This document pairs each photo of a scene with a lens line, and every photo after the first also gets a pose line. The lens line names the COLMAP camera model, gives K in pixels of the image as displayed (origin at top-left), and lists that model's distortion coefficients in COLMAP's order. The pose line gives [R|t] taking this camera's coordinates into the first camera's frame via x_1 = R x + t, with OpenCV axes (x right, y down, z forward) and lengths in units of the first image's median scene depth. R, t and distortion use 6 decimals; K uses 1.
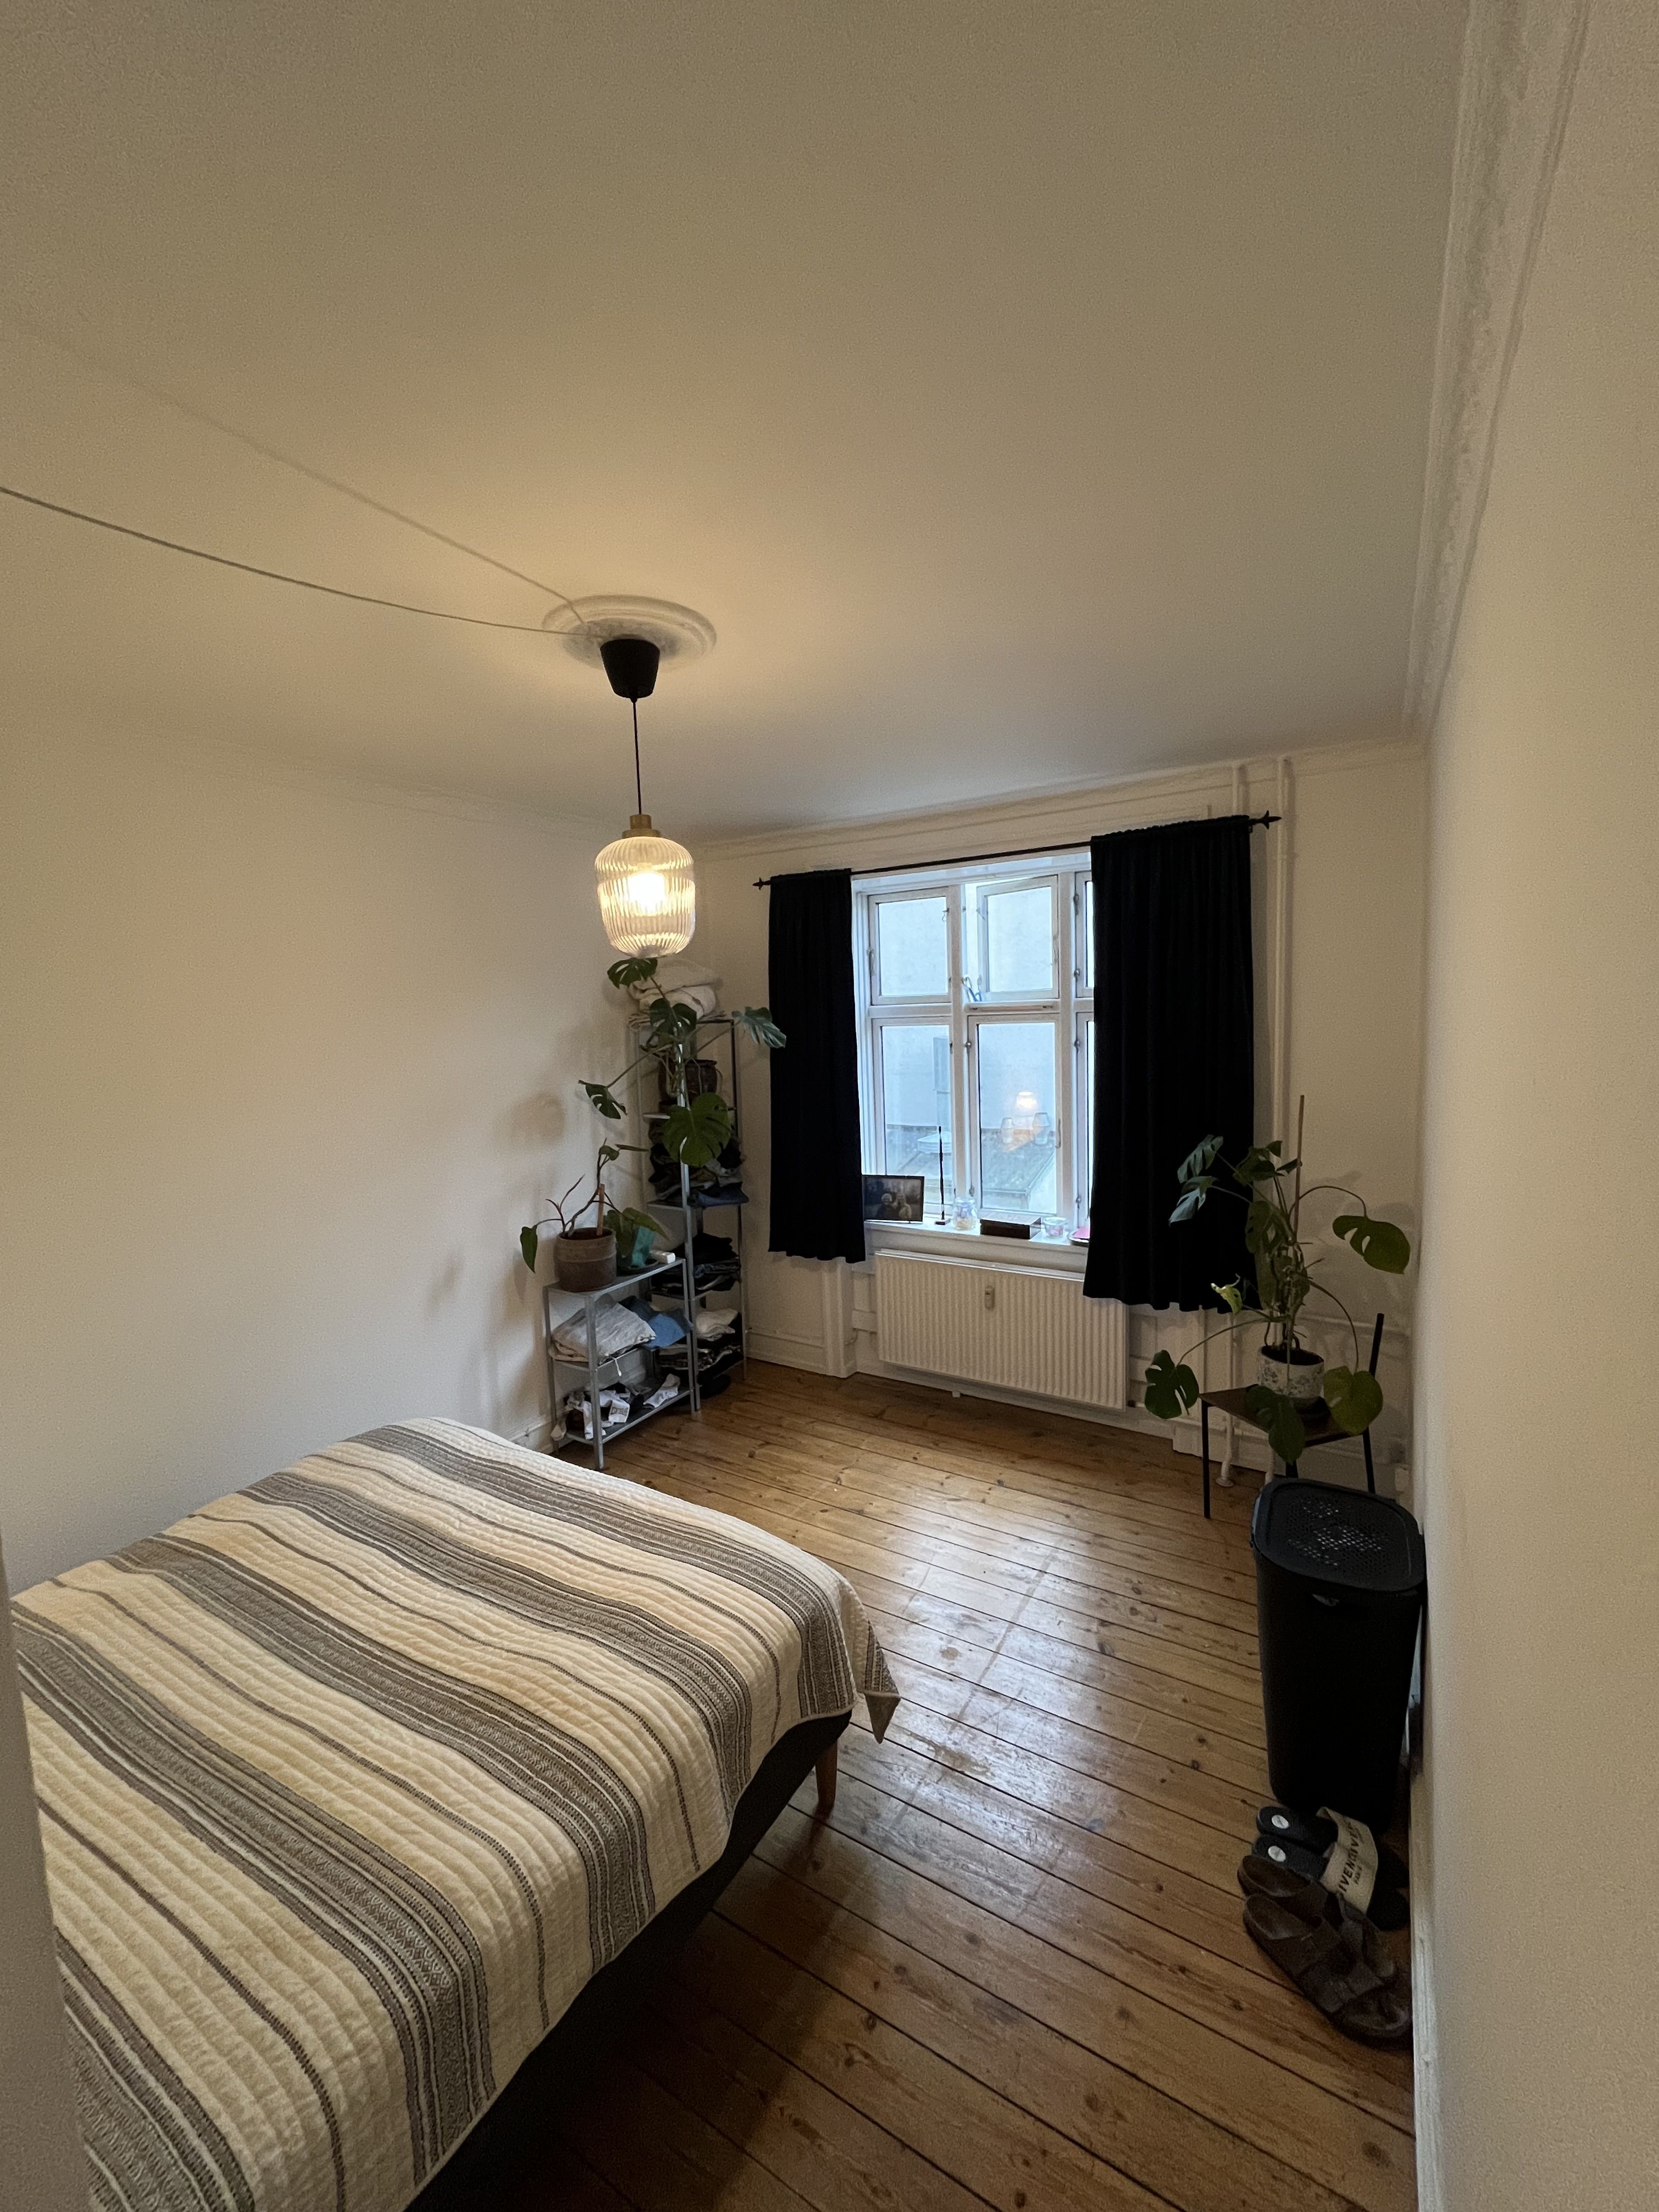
lens RADIAL K [[895.4, 0, 835.3], [0, 895.4, 1098.3], [0, 0, 1]] dist [0.003643, 0.000512]
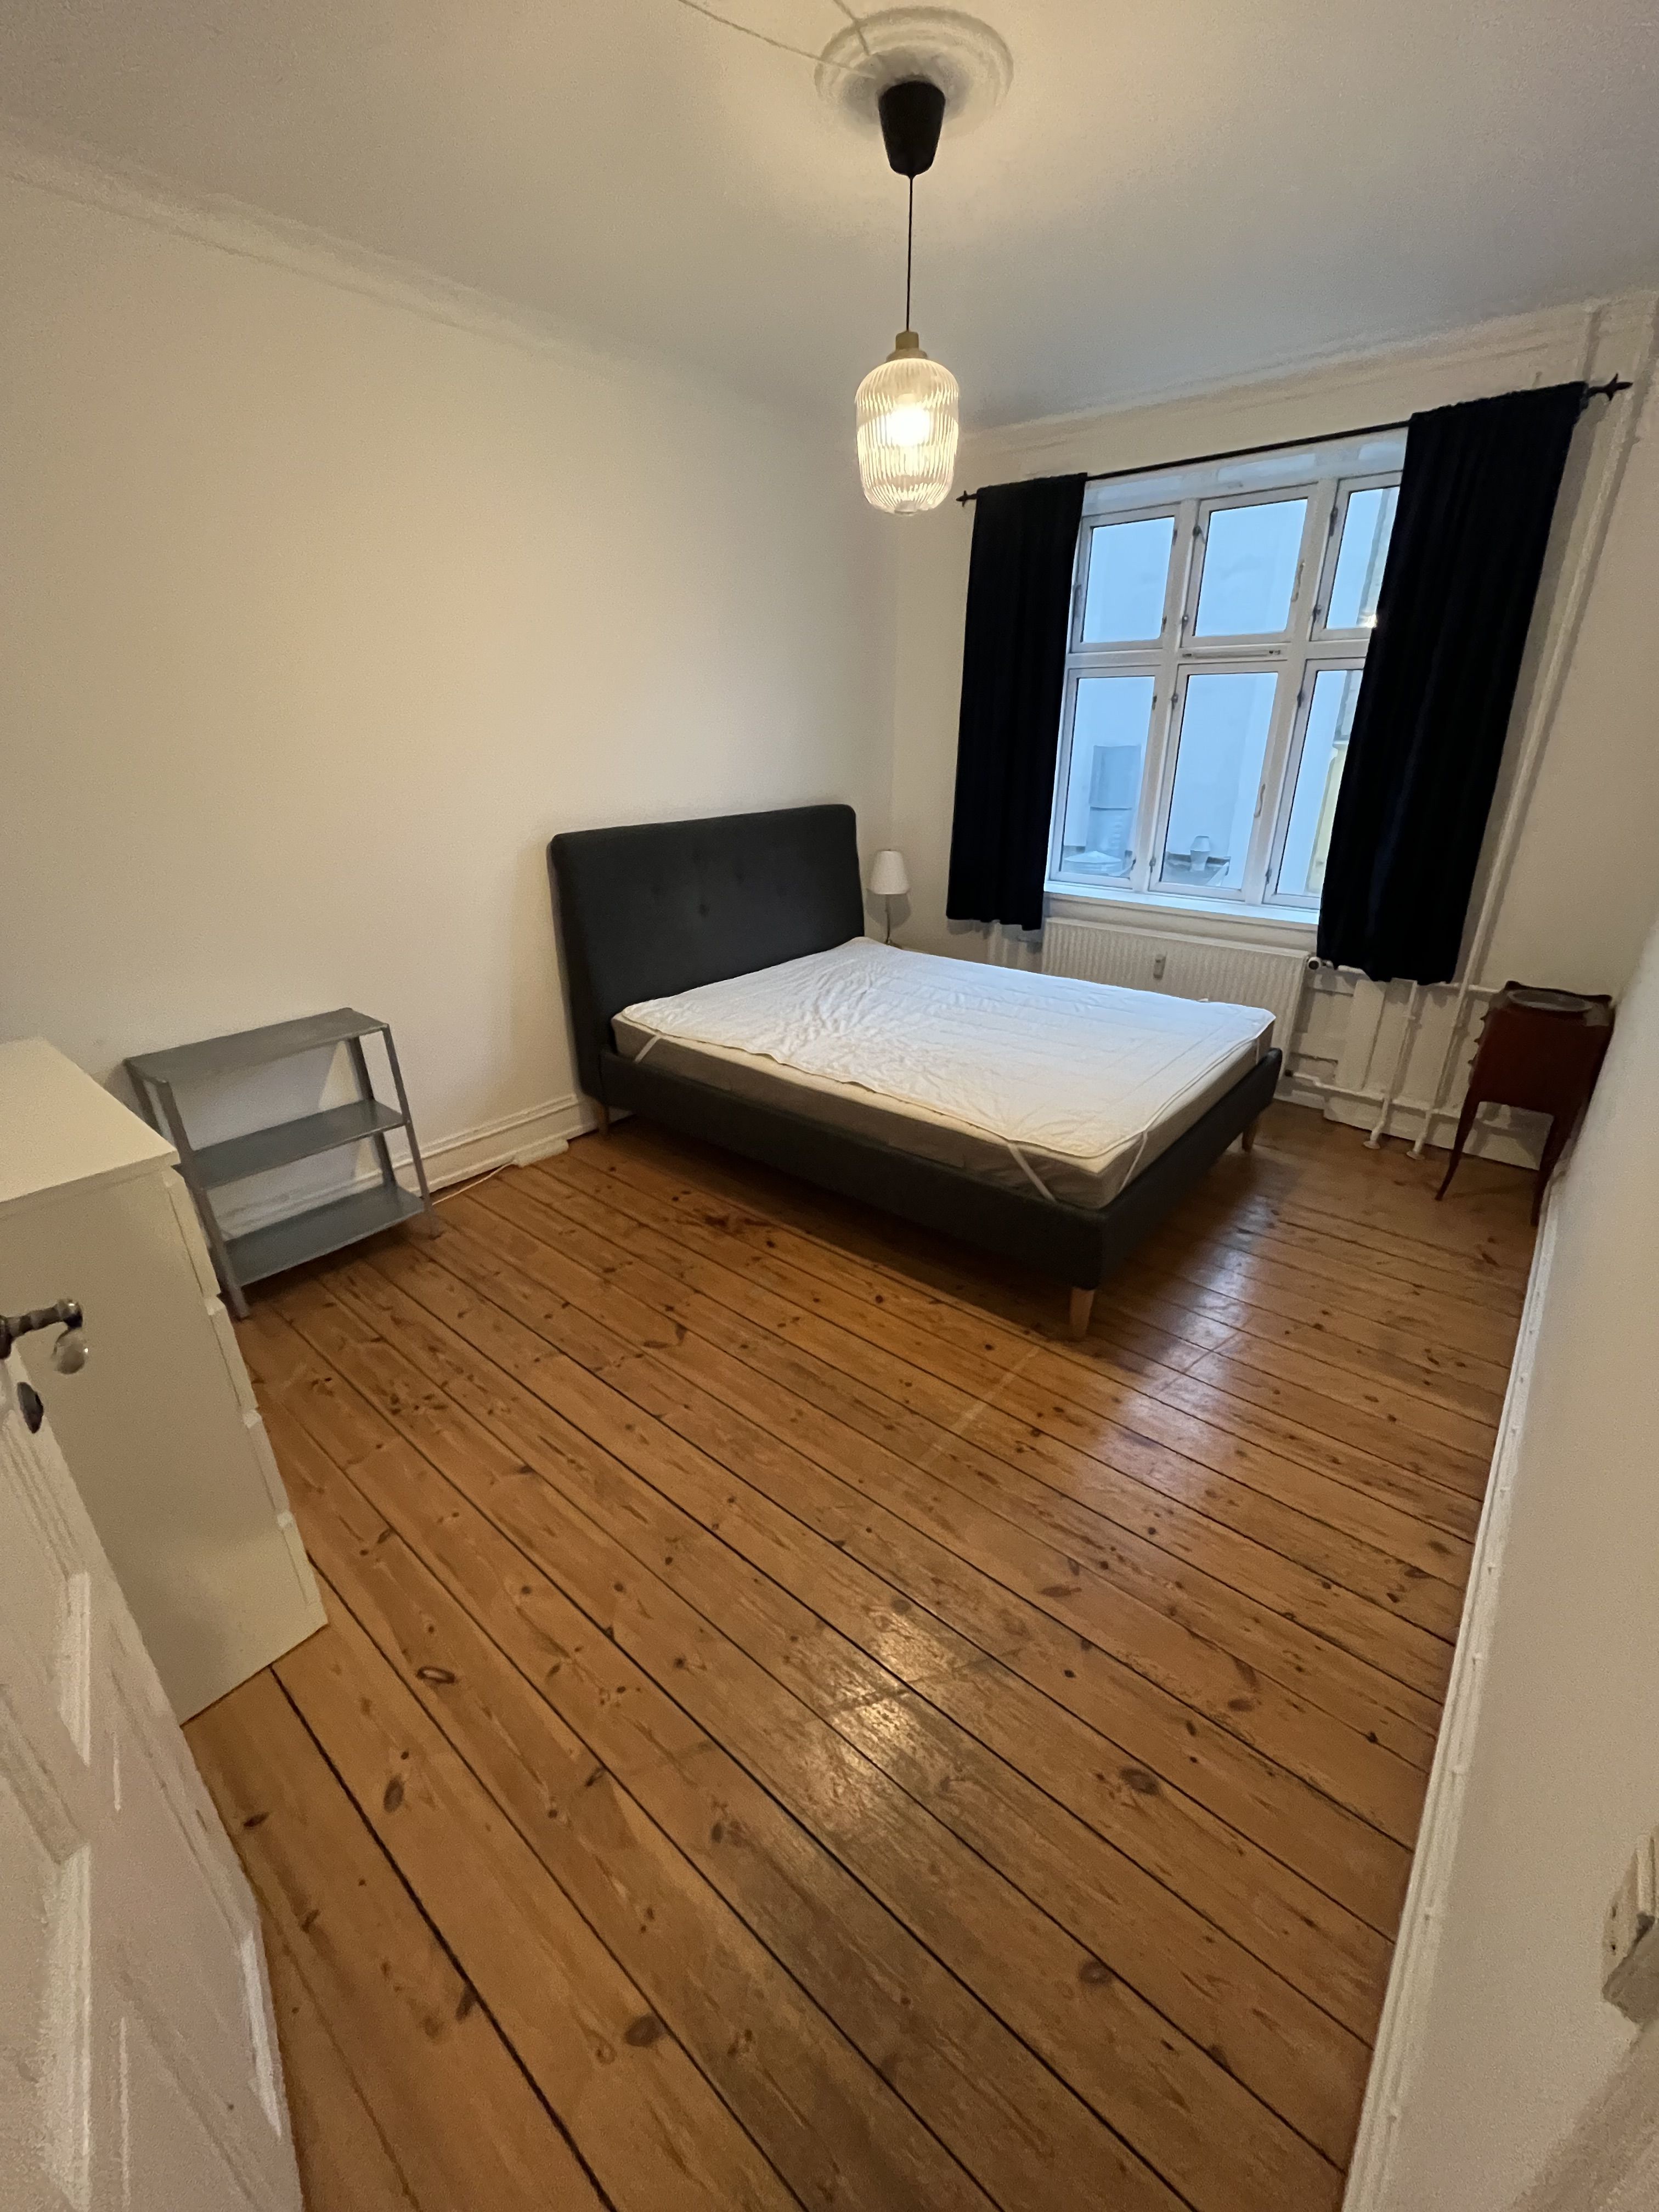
lens RADIAL K [[895.4, 0, 831.7], [0, 895.4, 1100.3], [0, 0, 1]] dist [0.003643, 0.000512]
pose [[0.988974, 0.084525, -0.121601, -0.114503], [-0.045038, 0.953889, 0.296763, 0.162121], [0.141078, -0.288014, 0.947177, -0.112726]]
